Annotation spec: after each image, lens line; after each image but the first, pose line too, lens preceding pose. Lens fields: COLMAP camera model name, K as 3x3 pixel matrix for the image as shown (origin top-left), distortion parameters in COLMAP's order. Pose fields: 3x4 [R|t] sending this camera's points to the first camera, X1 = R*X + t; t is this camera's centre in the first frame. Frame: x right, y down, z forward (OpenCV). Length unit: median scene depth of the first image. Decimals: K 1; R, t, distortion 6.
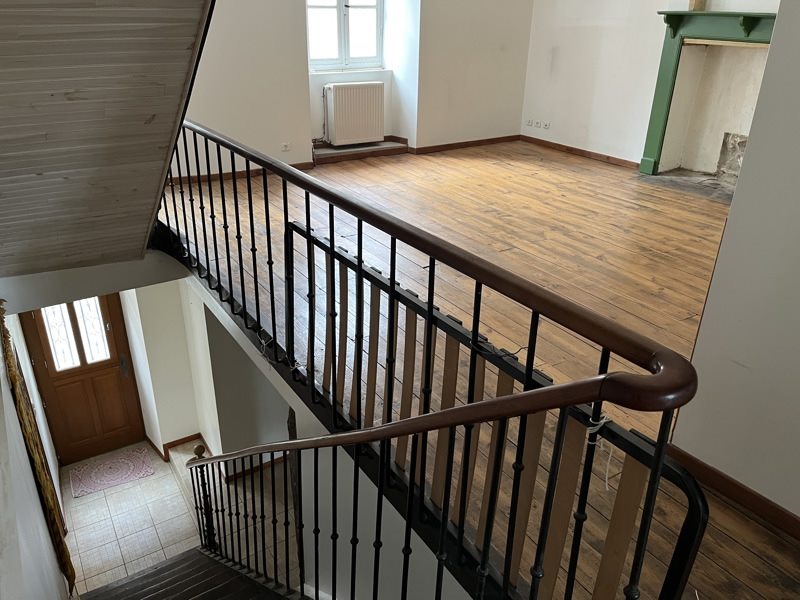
lens RADIAL K [[604.5, 0, 396.4], [0, 604.5, 299.1], [0, 0, 1]] dist [0.041480, -0.039209]
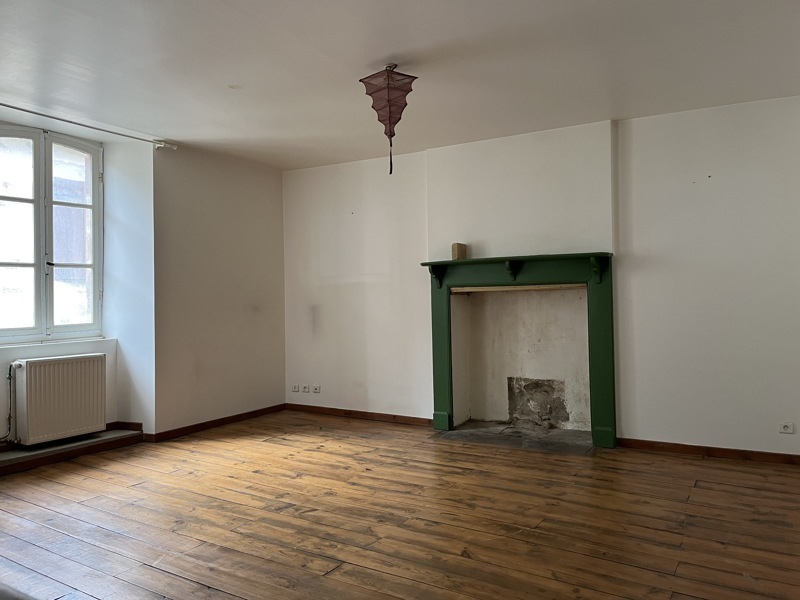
lens RADIAL K [[604.5, 0, 393.3], [0, 604.5, 294.9], [0, 0, 1]] dist [0.041480, -0.039209]
pose [[0.904826, -0.026280, 0.424970, -0.018799], [0.209694, 0.896162, -0.391052, -0.058180], [-0.370565, 0.442948, 0.816381, 0.246671]]
